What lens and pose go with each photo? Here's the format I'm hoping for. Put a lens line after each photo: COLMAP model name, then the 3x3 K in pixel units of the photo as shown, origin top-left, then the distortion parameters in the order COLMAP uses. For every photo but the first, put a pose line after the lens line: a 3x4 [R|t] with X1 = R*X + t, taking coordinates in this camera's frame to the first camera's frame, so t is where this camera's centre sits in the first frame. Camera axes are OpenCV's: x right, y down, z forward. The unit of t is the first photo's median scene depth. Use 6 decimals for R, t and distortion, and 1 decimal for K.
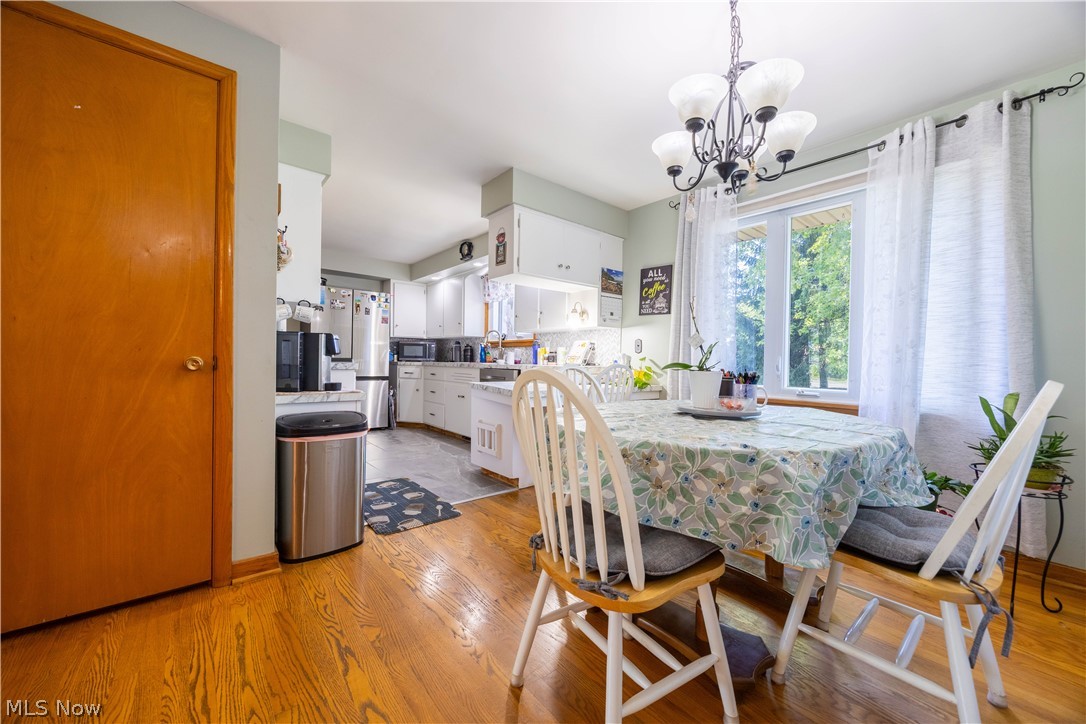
lens RADIAL K [[413.6, 0, 550.7], [0, 413.6, 359.8], [0, 0, 1]] dist [-0.001293, 0.000027]
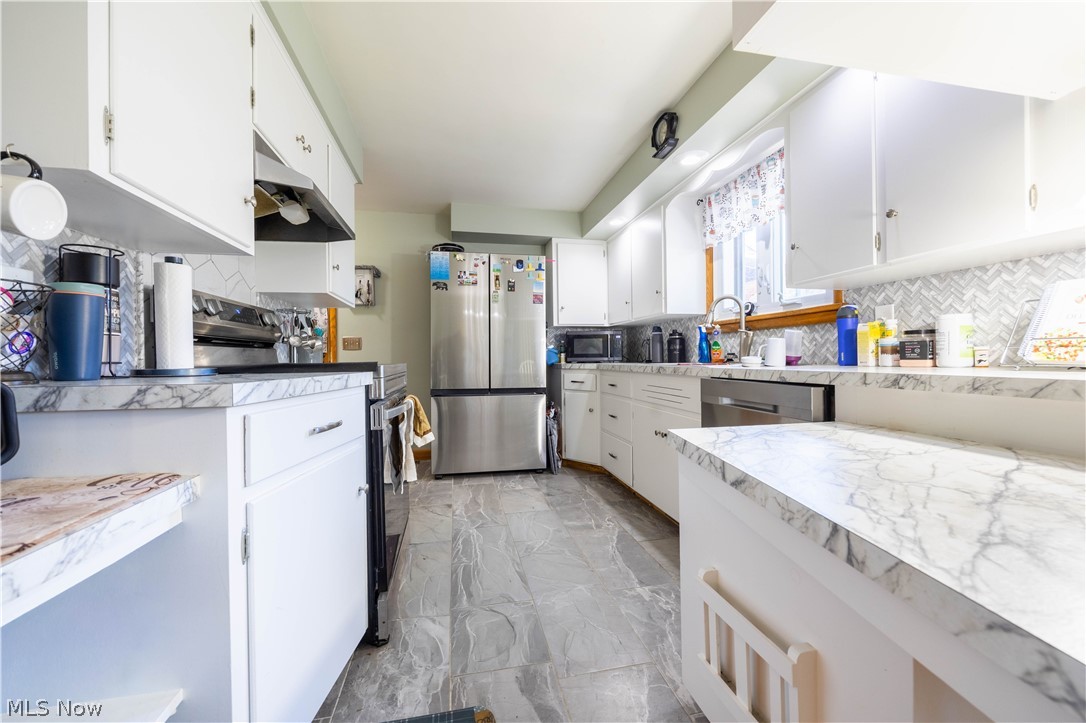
lens RADIAL K [[413.6, 0, 550.7], [0, 413.6, 359.3], [0, 0, 1]] dist [-0.001293, 0.000027]
pose [[0.875223, -0.022799, -0.483183, -0.091099], [0.024757, 0.999691, -0.002326, -0.001393], [0.483087, -0.009926, 0.875516, 0.500805]]
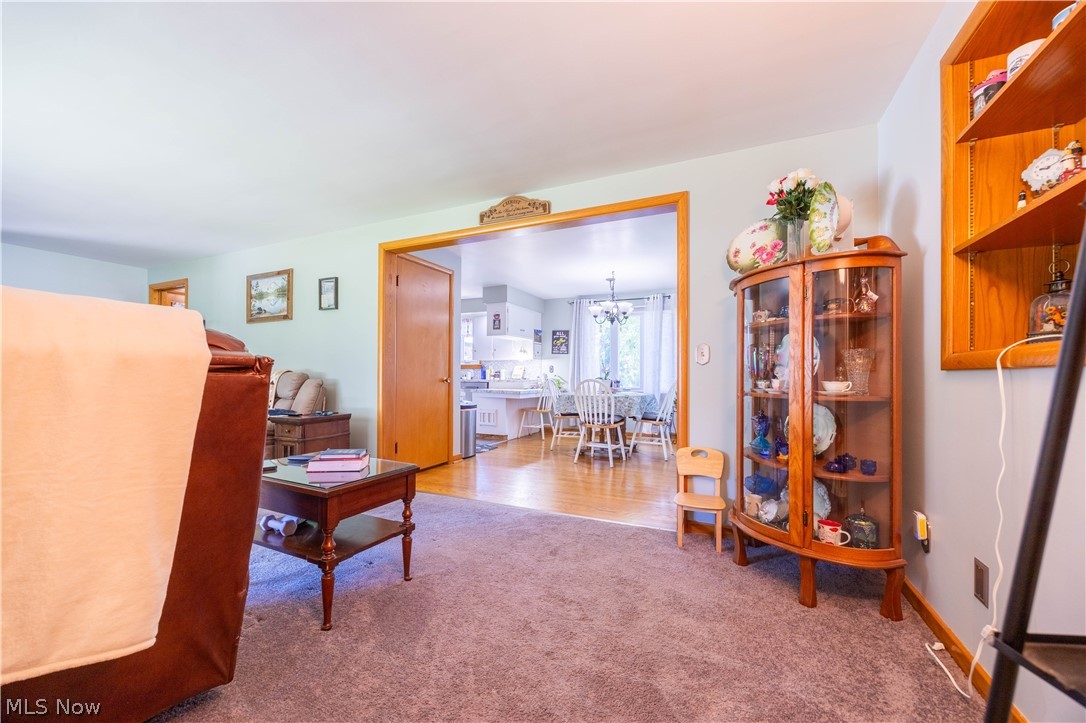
lens RADIAL K [[413.6, 0, 550.7], [0, 413.6, 359.3], [0, 0, 1]] dist [-0.001293, 0.000027]
pose [[0.906697, 0.004917, 0.421754, -0.480002], [0.010058, 0.999396, -0.033274, -0.010657], [-0.421663, 0.034411, 0.906100, -0.611134]]
